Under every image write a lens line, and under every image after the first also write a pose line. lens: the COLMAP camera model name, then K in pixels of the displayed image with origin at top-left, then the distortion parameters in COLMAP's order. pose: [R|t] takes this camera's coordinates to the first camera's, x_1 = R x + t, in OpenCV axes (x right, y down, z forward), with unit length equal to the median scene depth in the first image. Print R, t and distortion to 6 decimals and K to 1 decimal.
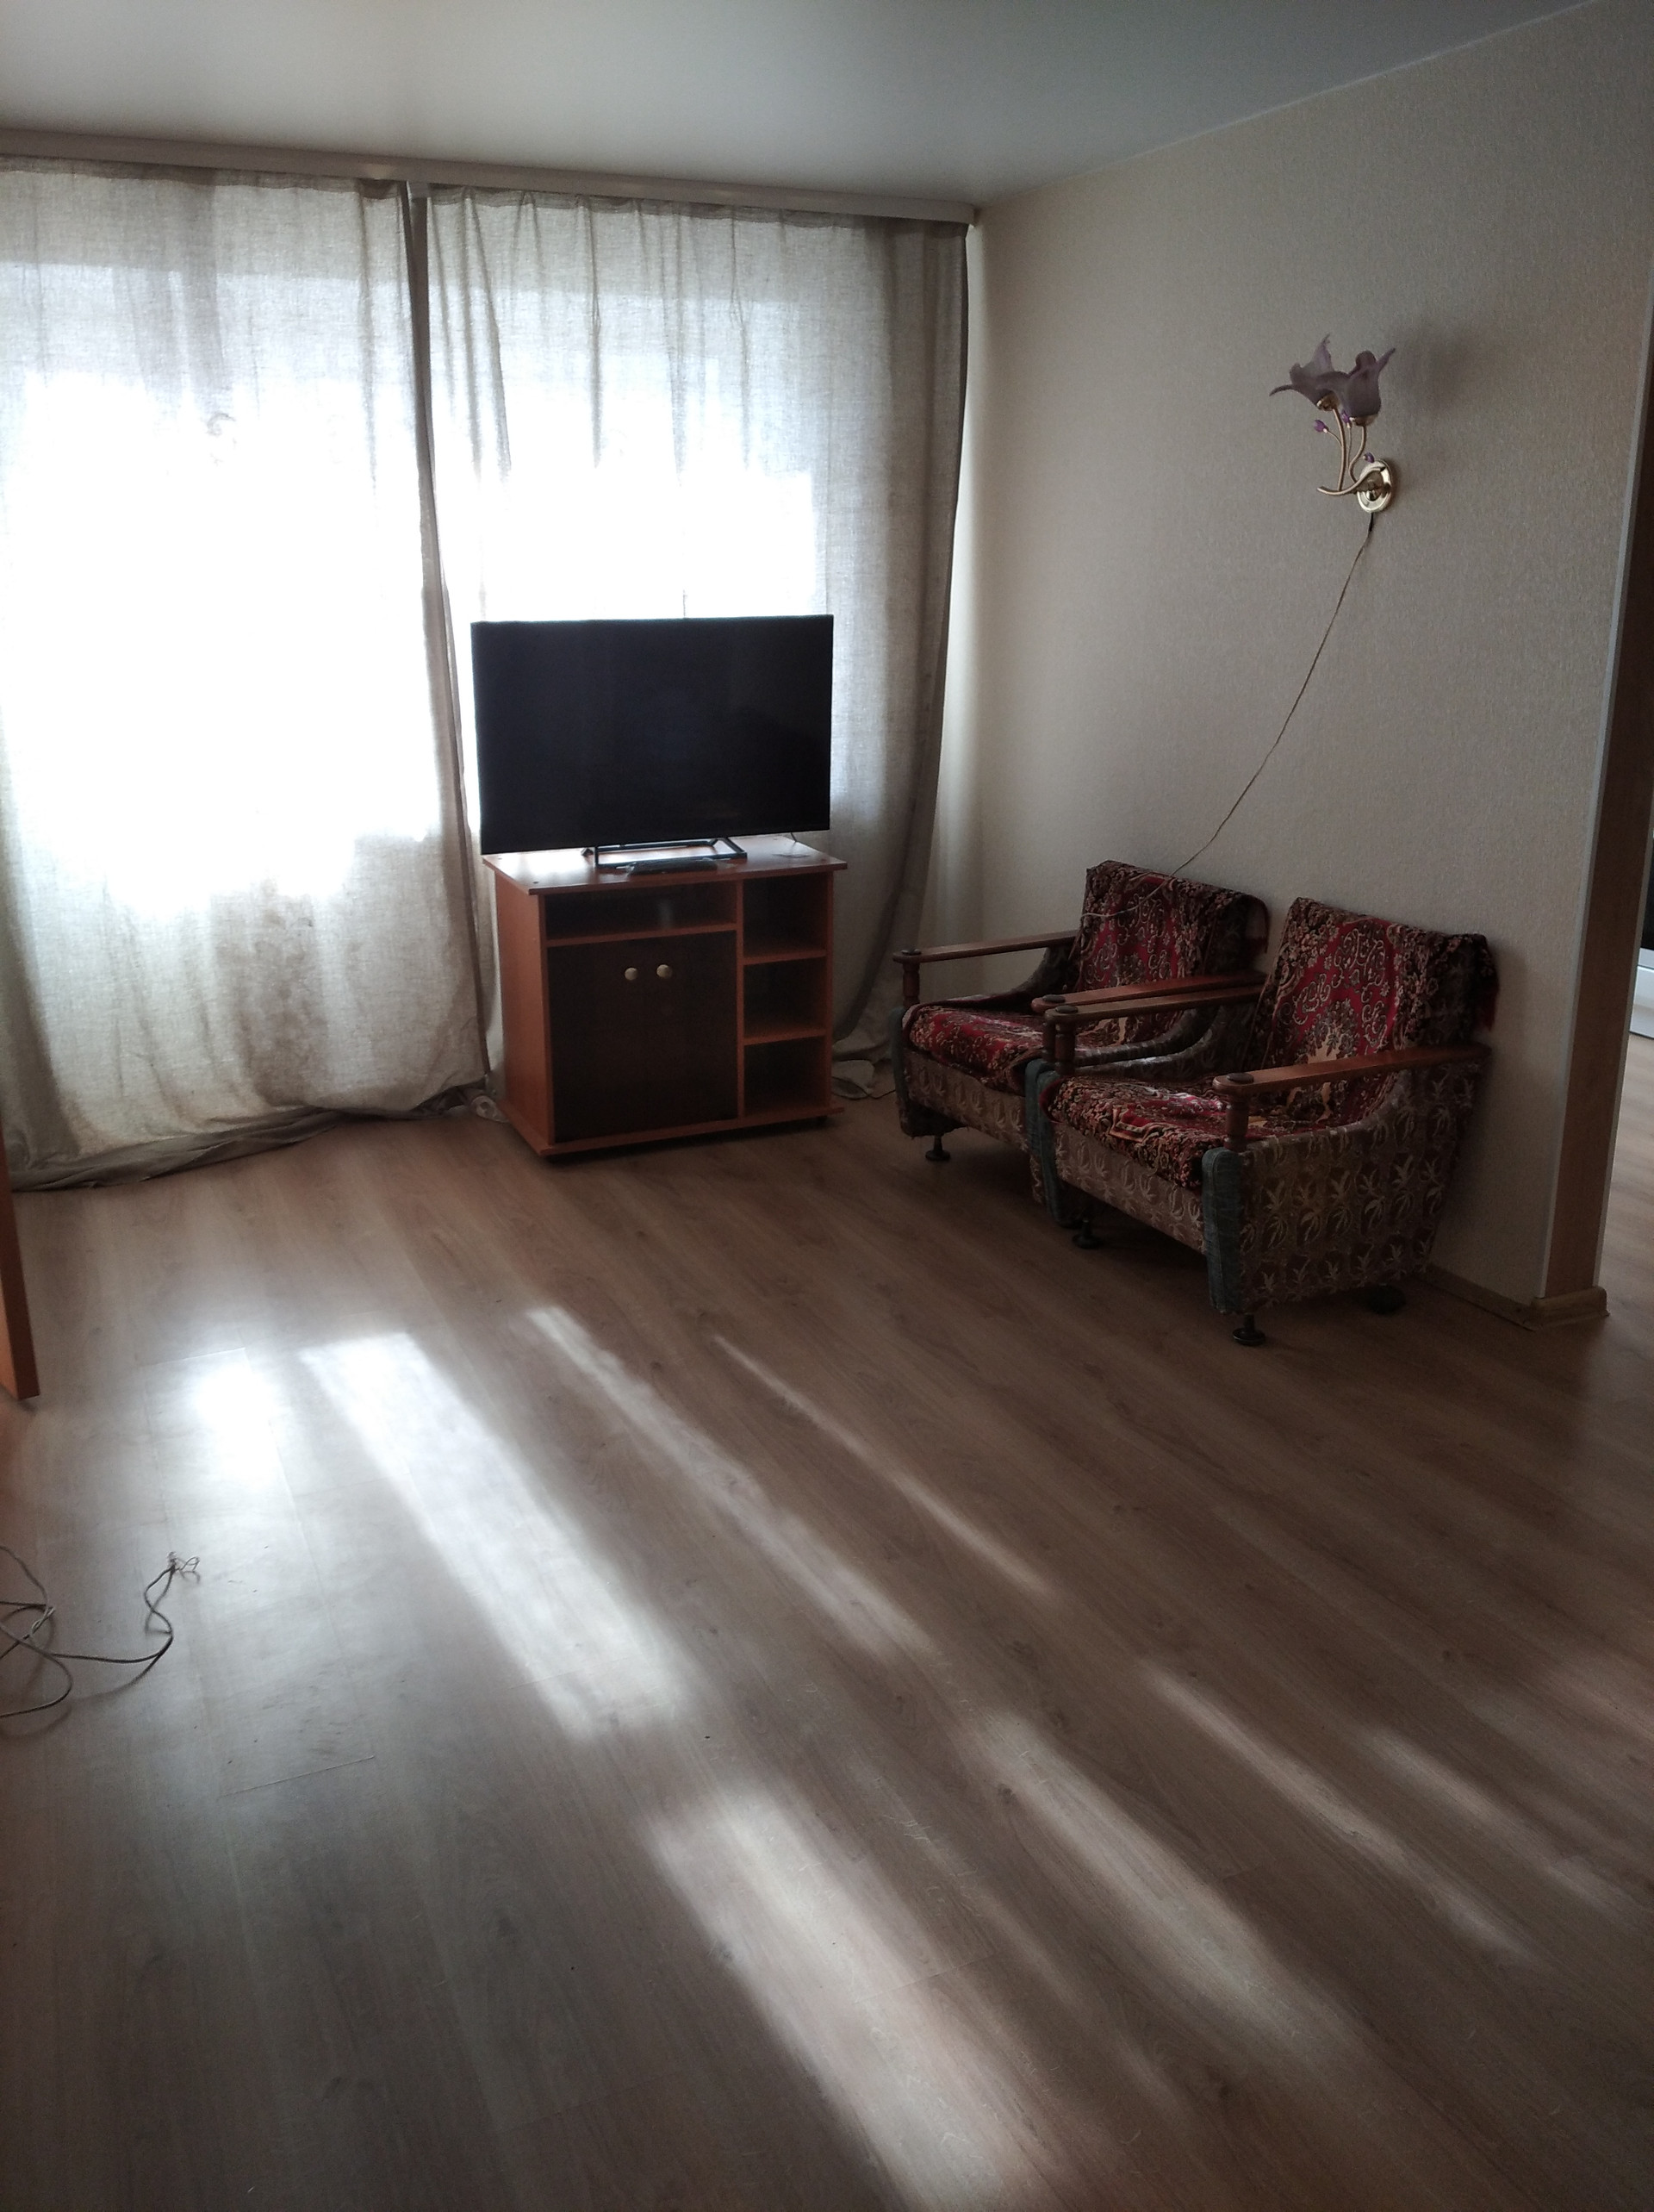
lens RADIAL K [[1879.5, 0, 827.0], [0, 1879.5, 1106.0], [0, 0, 1]] dist [0.004944, 0.002223]
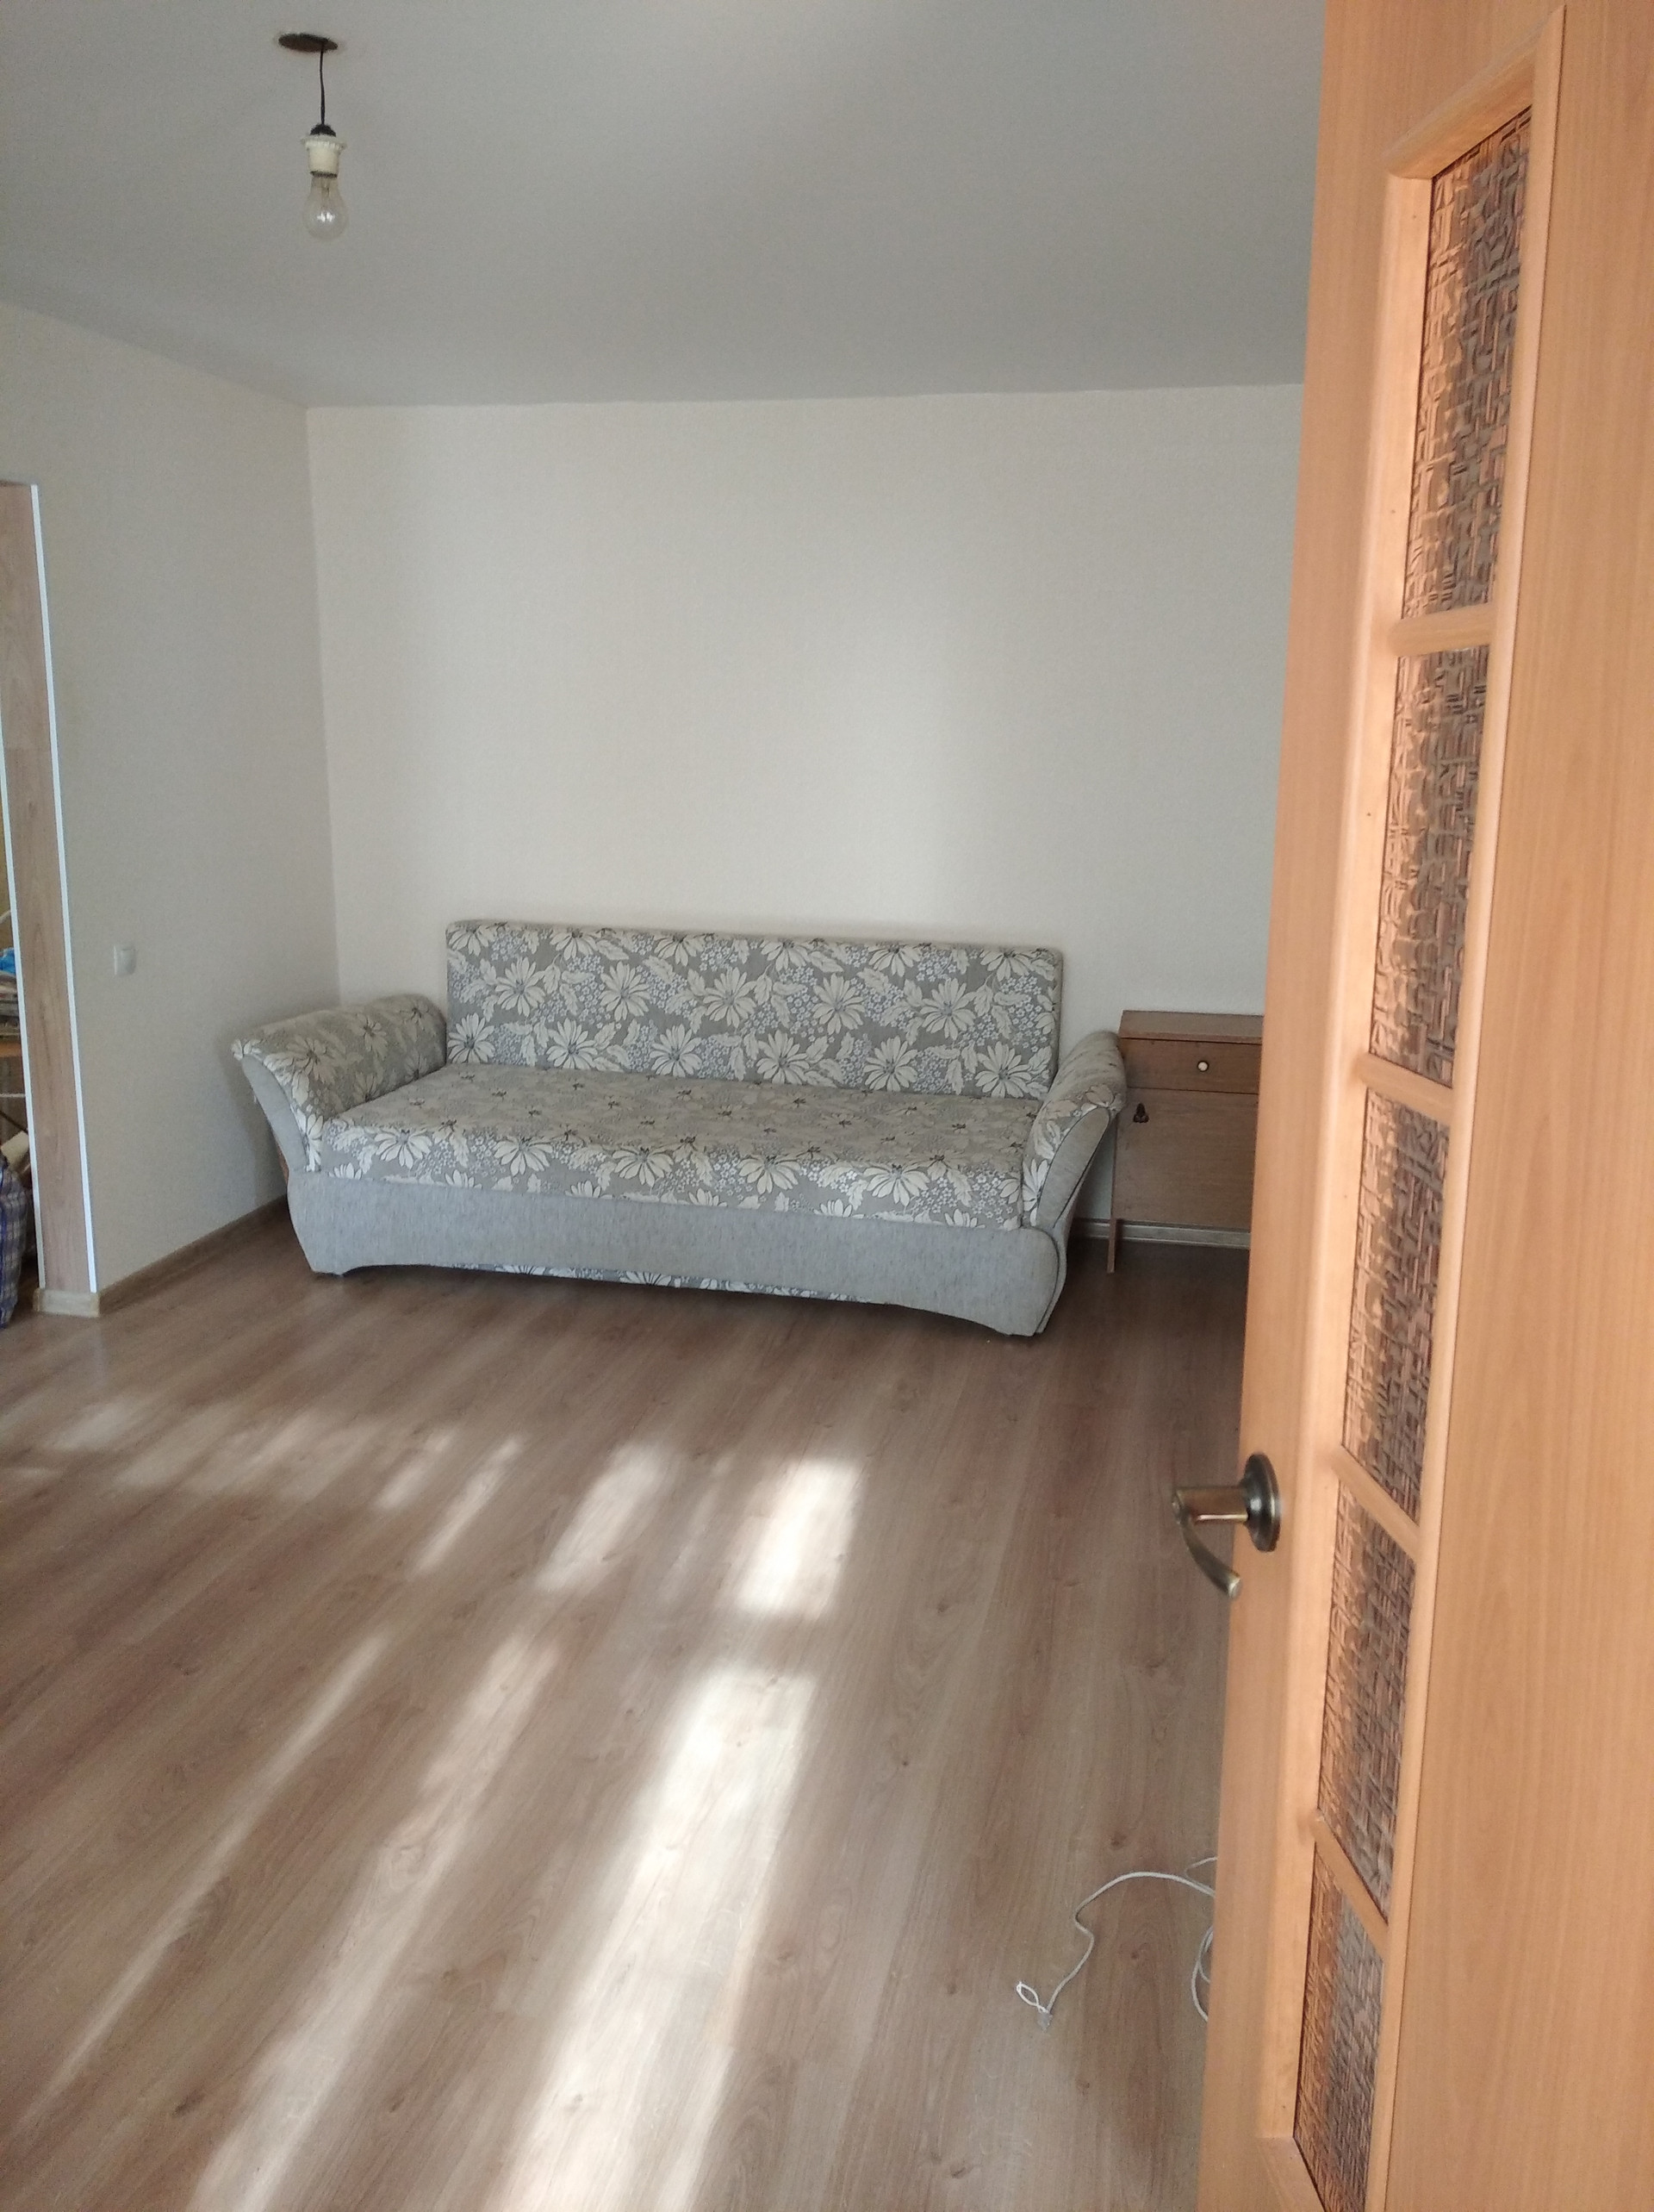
lens RADIAL K [[1879.5, 0, 827.0], [0, 1879.5, 1106.0], [0, 0, 1]] dist [0.004944, 0.002223]
pose [[-0.818394, -0.129241, 0.559936, -0.823097], [0.137598, 0.901966, 0.409298, -0.537646], [-0.557941, 0.412013, -0.720380, 1.805809]]
